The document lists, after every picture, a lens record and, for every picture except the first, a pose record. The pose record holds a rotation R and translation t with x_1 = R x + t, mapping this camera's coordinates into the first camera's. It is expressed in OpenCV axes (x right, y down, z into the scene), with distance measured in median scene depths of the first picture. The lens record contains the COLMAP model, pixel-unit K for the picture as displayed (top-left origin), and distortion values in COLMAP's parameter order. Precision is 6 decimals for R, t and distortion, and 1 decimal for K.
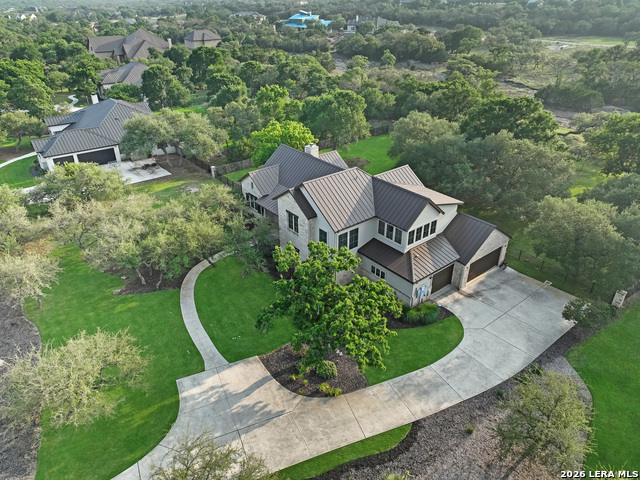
lens RADIAL K [[456.4, 0, 320.5], [0, 456.4, 227.8], [0, 0, 1]] dist [0.005962, 0.006862]
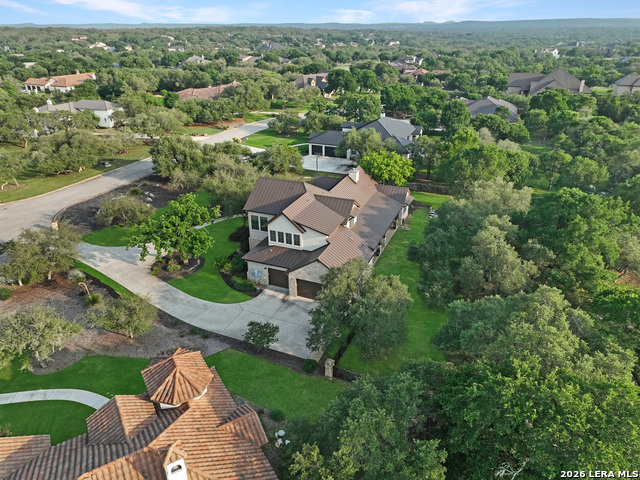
lens RADIAL K [[453.3, 0, 320.0], [0, 453.3, 240.0], [0, 0, 1]] dist [-0.005117, 0.027516]
pose [[0.469001, 0.378078, -0.798182, 1.240693], [-0.404106, 0.895455, 0.186706, -0.253484], [0.785325, 0.234986, 0.572753, 0.327761]]
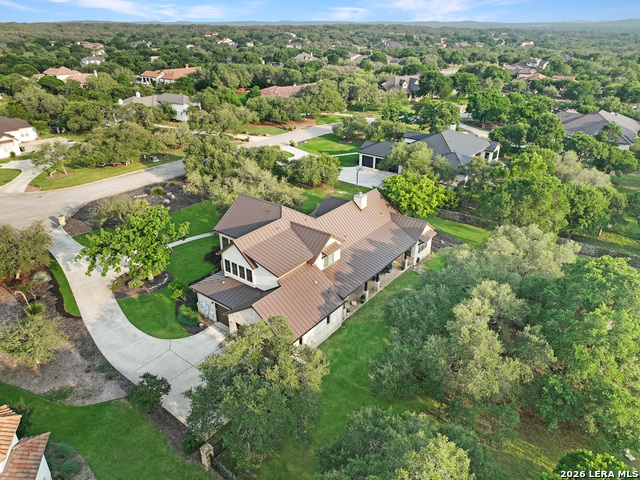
lens RADIAL K [[456.4, 0, 320.5], [0, 456.4, 227.8], [0, 0, 1]] dist [0.005962, 0.006862]
pose [[0.218774, 0.400972, -0.889584, 1.156572], [-0.453155, 0.849145, 0.271300, -0.448007], [0.864169, 0.343766, 0.367473, 0.696690]]
